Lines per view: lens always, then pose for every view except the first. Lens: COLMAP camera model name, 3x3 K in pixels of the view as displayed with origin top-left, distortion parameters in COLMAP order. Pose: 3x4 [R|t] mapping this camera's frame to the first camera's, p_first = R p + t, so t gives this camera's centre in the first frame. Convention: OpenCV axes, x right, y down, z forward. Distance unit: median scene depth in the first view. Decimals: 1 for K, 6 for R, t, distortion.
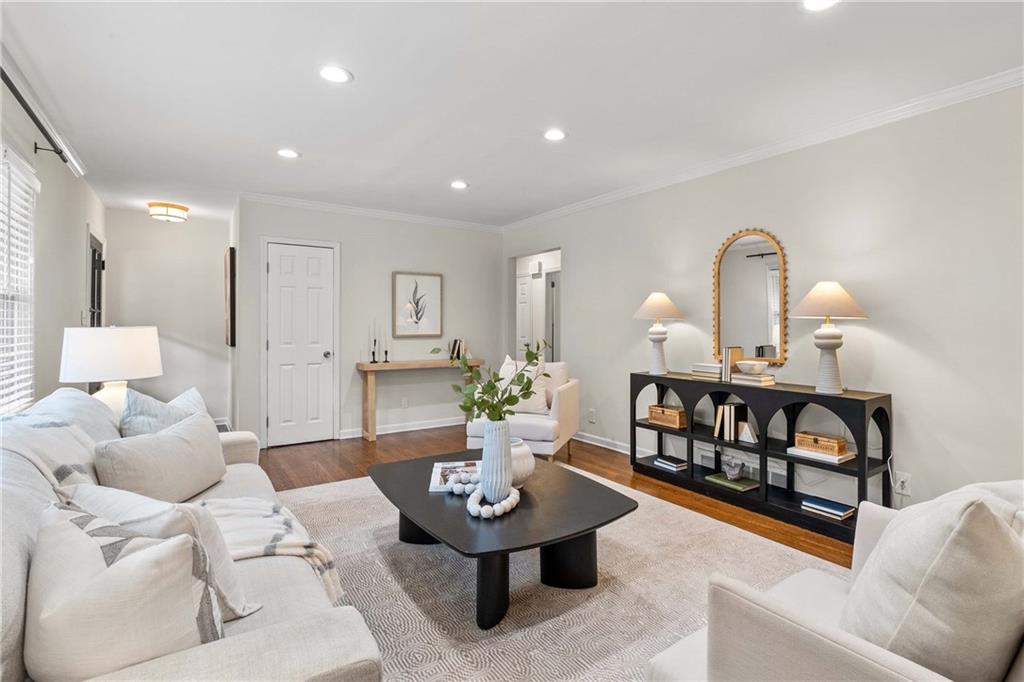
lens RADIAL K [[468.7, 0, 514.9], [0, 468.7, 331.5], [0, 0, 1]] dist [-0.000807, -0.000252]
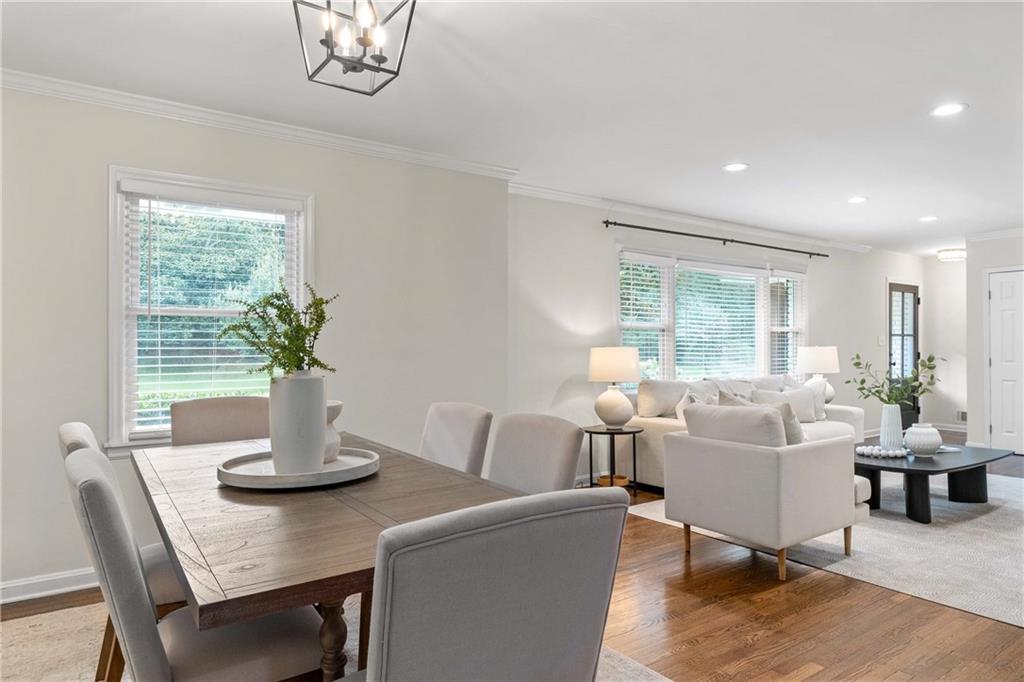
lens RADIAL K [[667.6, 0, 514.0], [0, 667.6, 341.5], [0, 0, 1]] dist [0.002057, -0.001586]
pose [[0.017862, -0.010803, -0.999782, 0.996643], [-0.010012, 0.999890, -0.010983, 0.006629], [0.999790, 0.010206, 0.017752, -0.182856]]
